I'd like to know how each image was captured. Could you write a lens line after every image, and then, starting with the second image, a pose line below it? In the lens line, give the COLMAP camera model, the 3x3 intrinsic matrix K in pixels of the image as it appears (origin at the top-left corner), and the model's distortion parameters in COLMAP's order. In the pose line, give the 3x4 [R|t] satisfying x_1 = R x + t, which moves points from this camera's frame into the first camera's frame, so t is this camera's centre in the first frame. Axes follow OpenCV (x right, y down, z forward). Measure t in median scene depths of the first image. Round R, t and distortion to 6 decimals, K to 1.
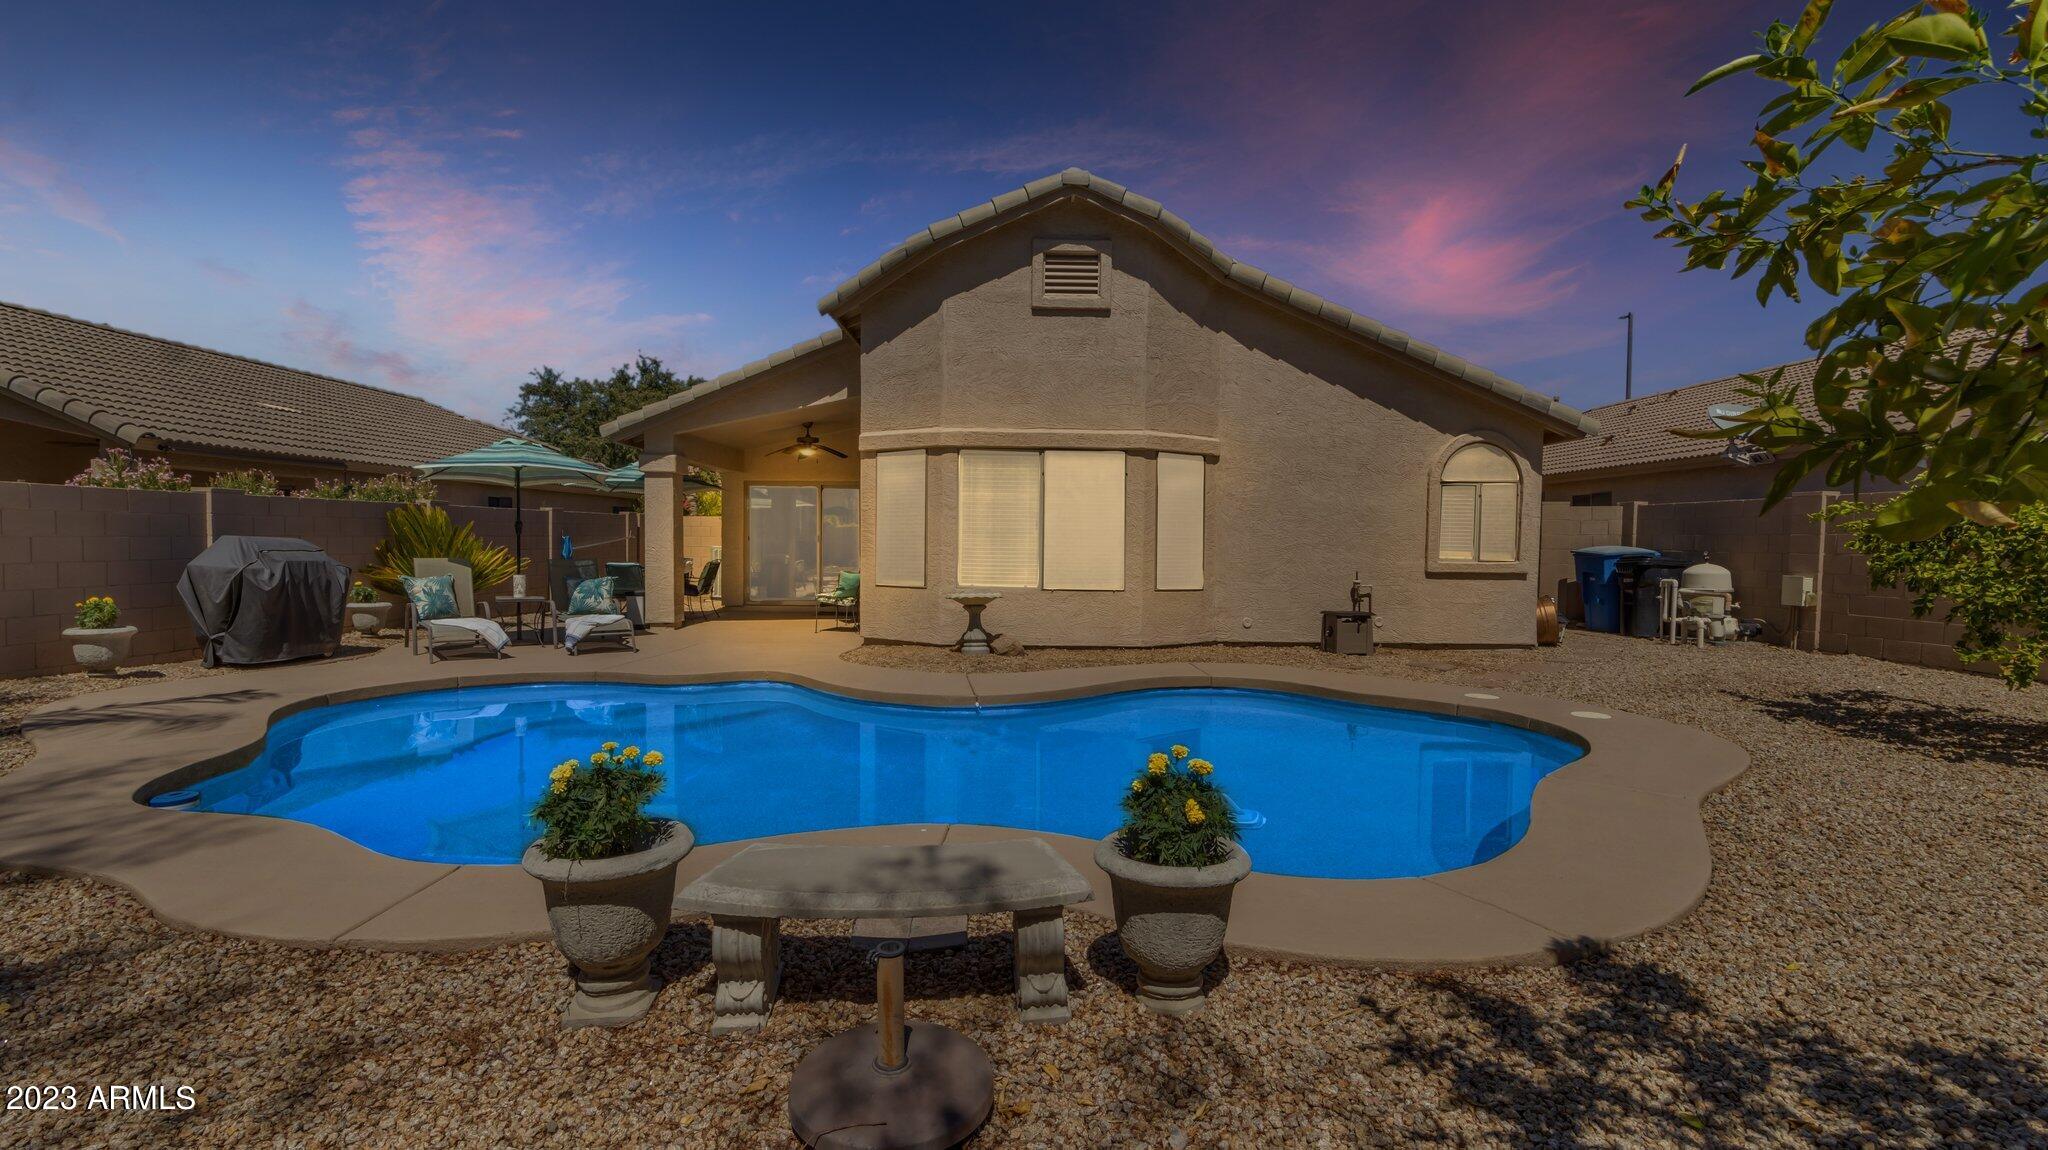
lens RADIAL K [[936.4, 0, 1024.0], [0, 936.4, 575.0], [0, 0, 1]] dist [0.001445, -0.000093]
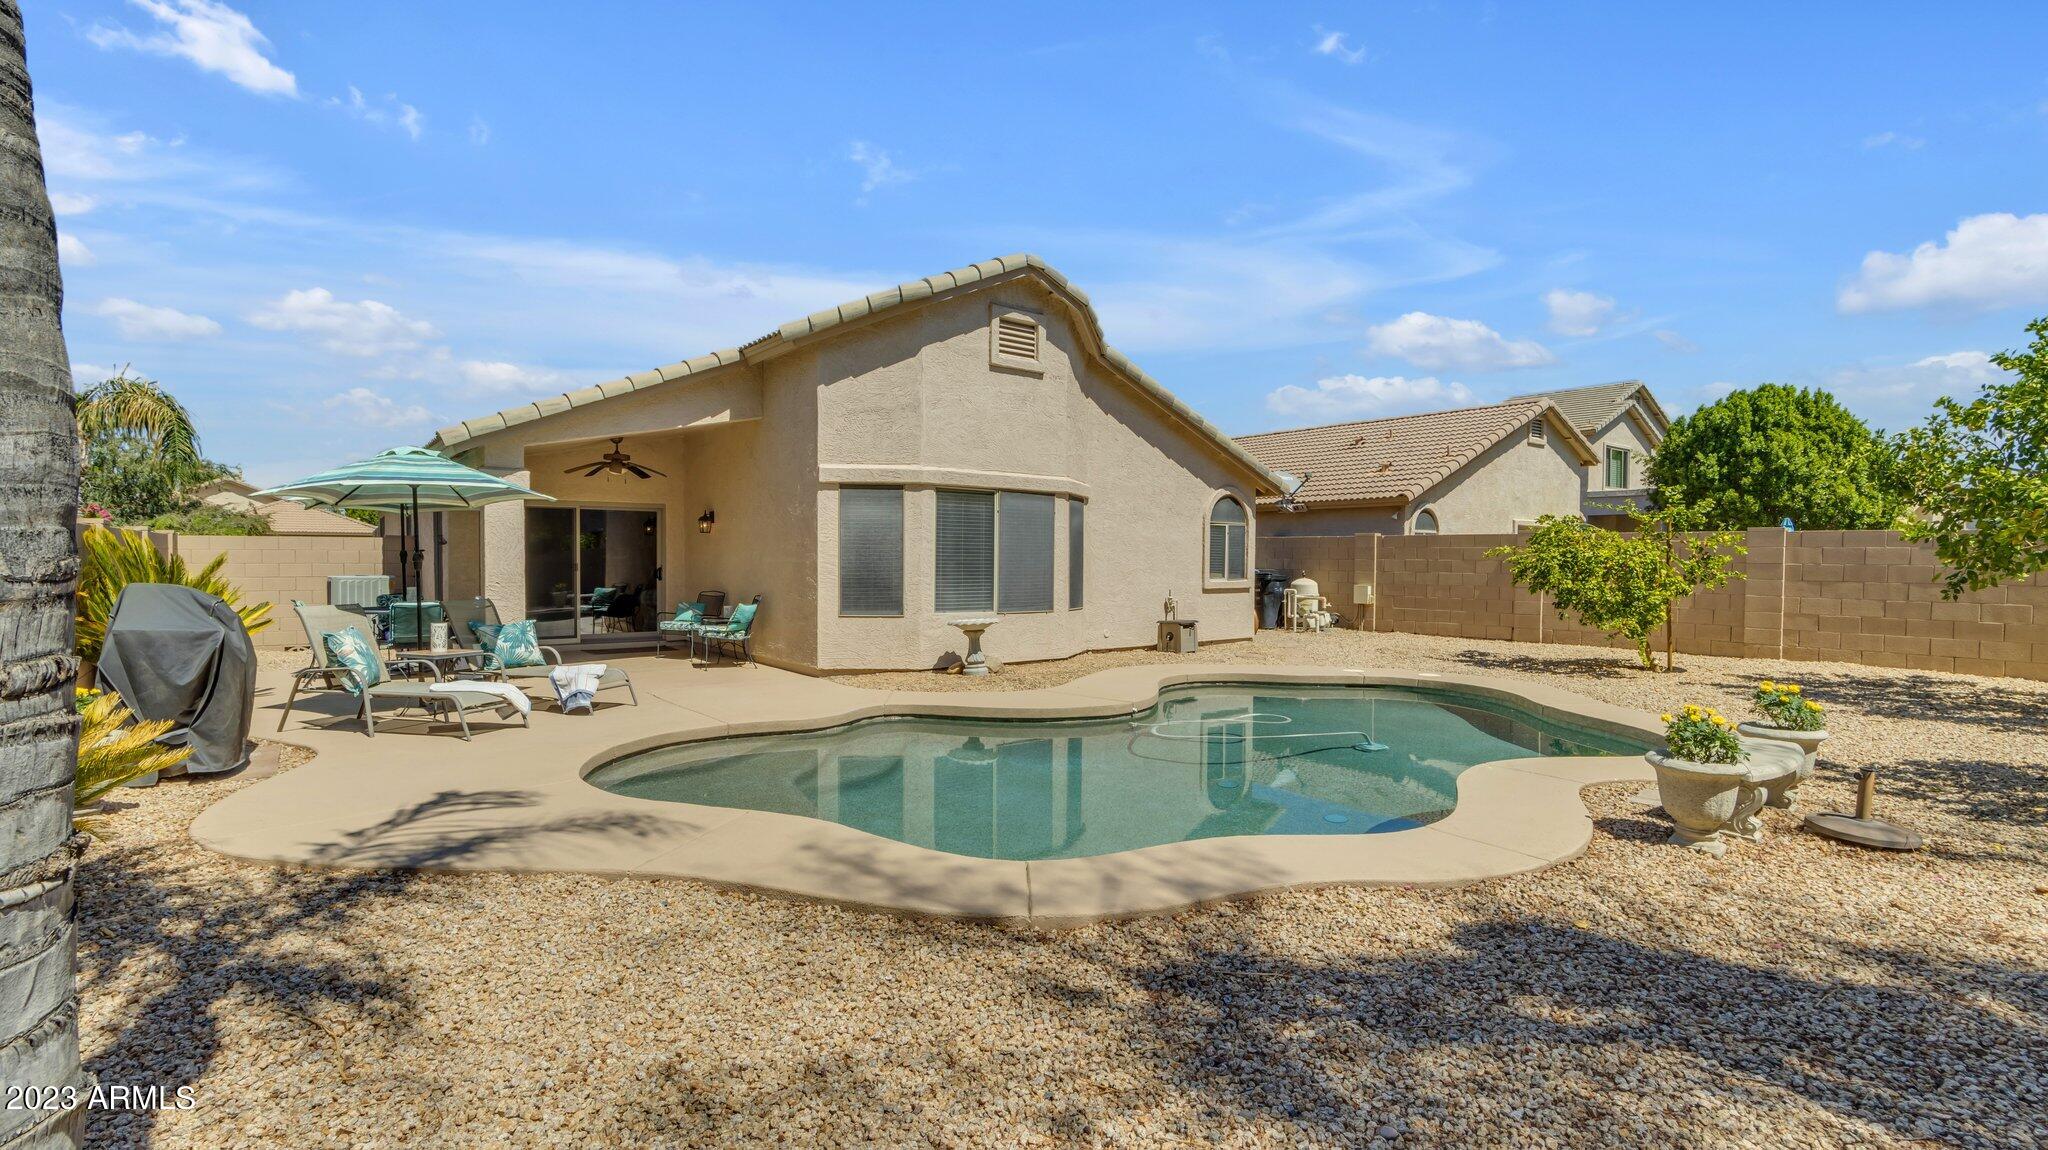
lens RADIAL K [[936.4, 0, 1024.0], [0, 936.4, 575.0], [0, 0, 1]] dist [0.001445, -0.000093]
pose [[0.791313, -0.017439, 0.611163, -0.619717], [0.026745, 0.999624, -0.006106, -0.022220], [-0.610826, 0.021177, 0.791481, 0.082971]]
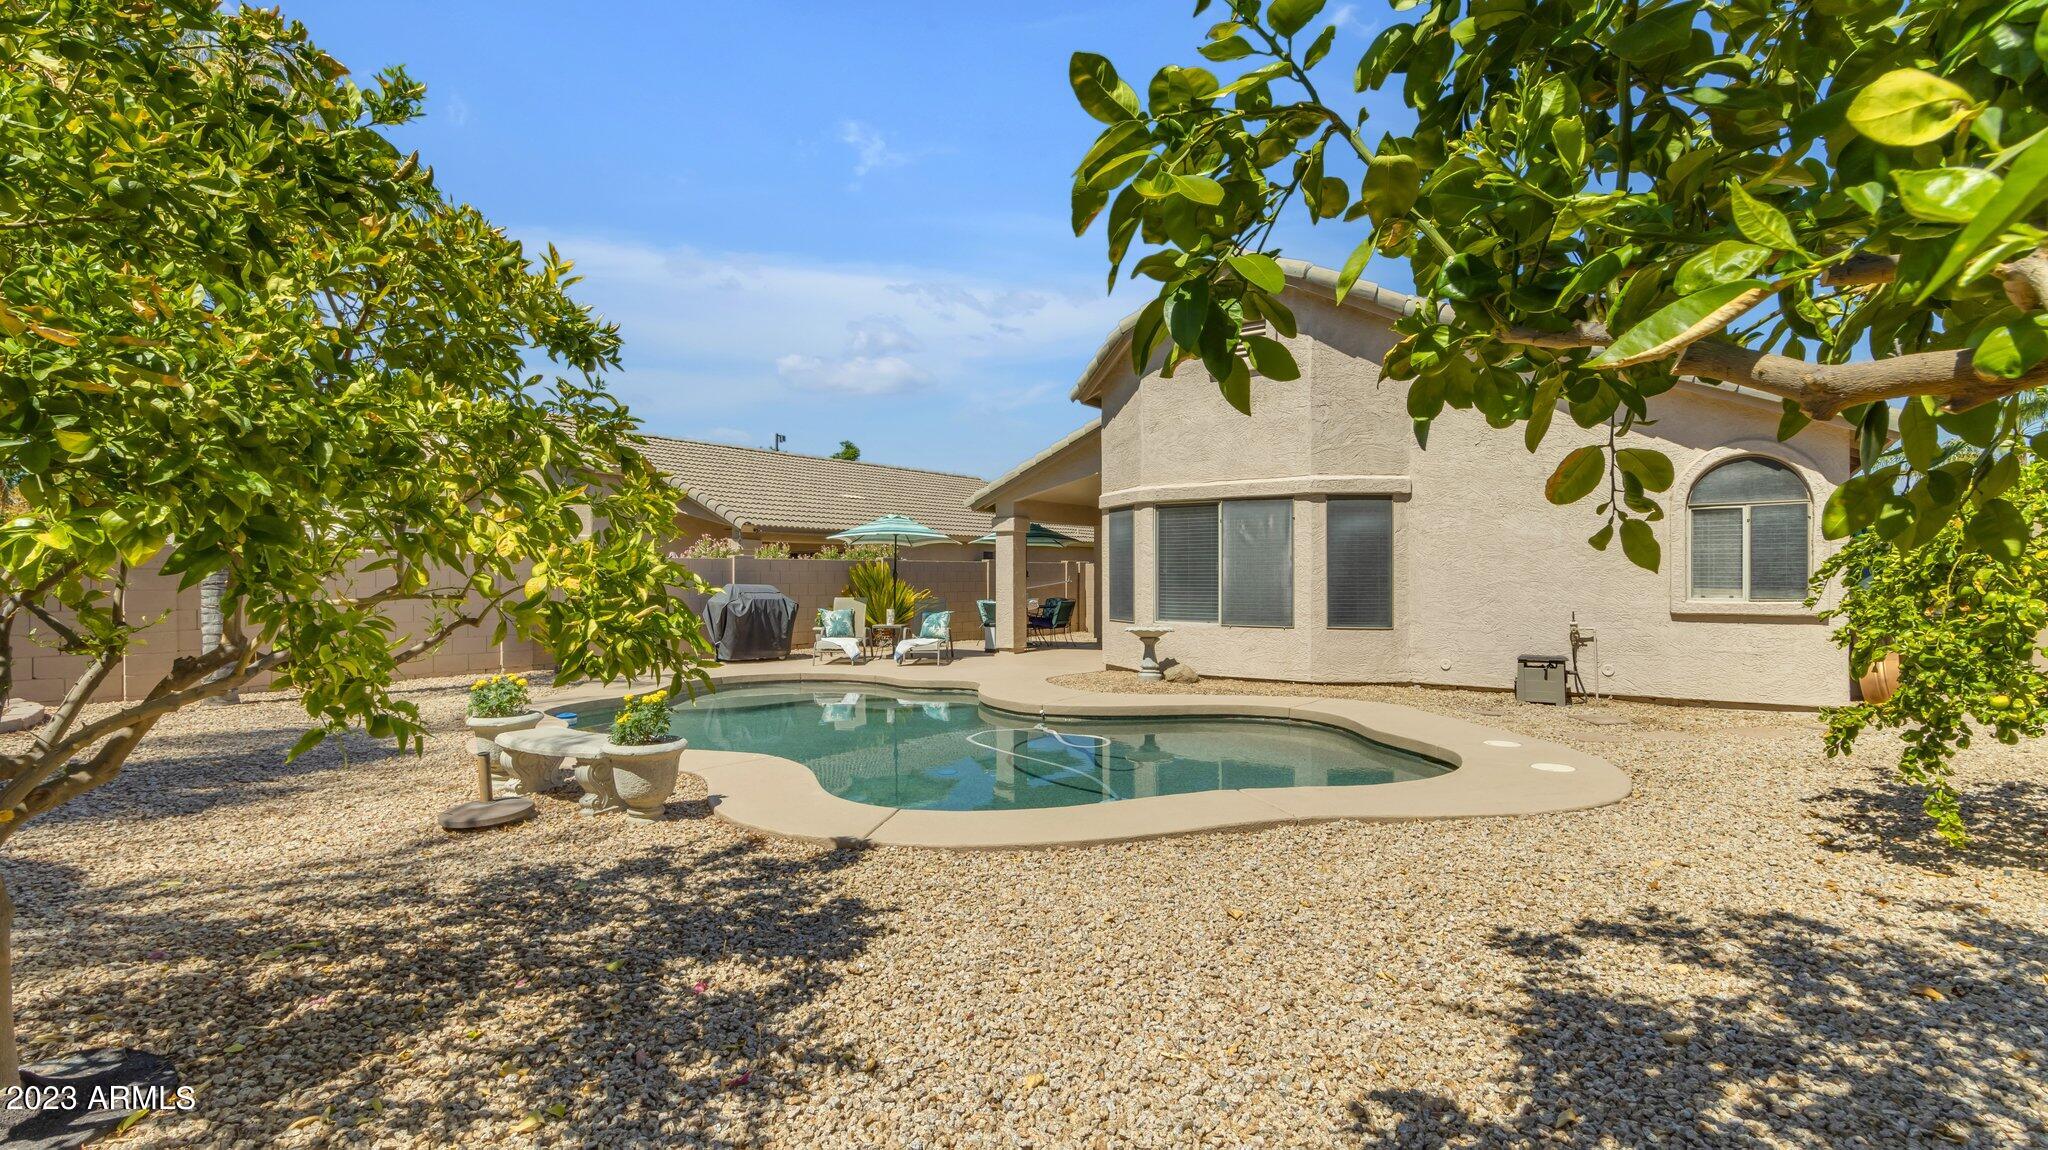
lens RADIAL K [[936.4, 0, 1024.0], [0, 936.4, 575.0], [0, 0, 1]] dist [0.001445, -0.000093]
pose [[0.800840, -0.015289, -0.598683, 0.476105], [-0.009857, 0.999202, -0.038703, 0.000823], [0.598797, 0.036896, 0.800051, -0.027378]]
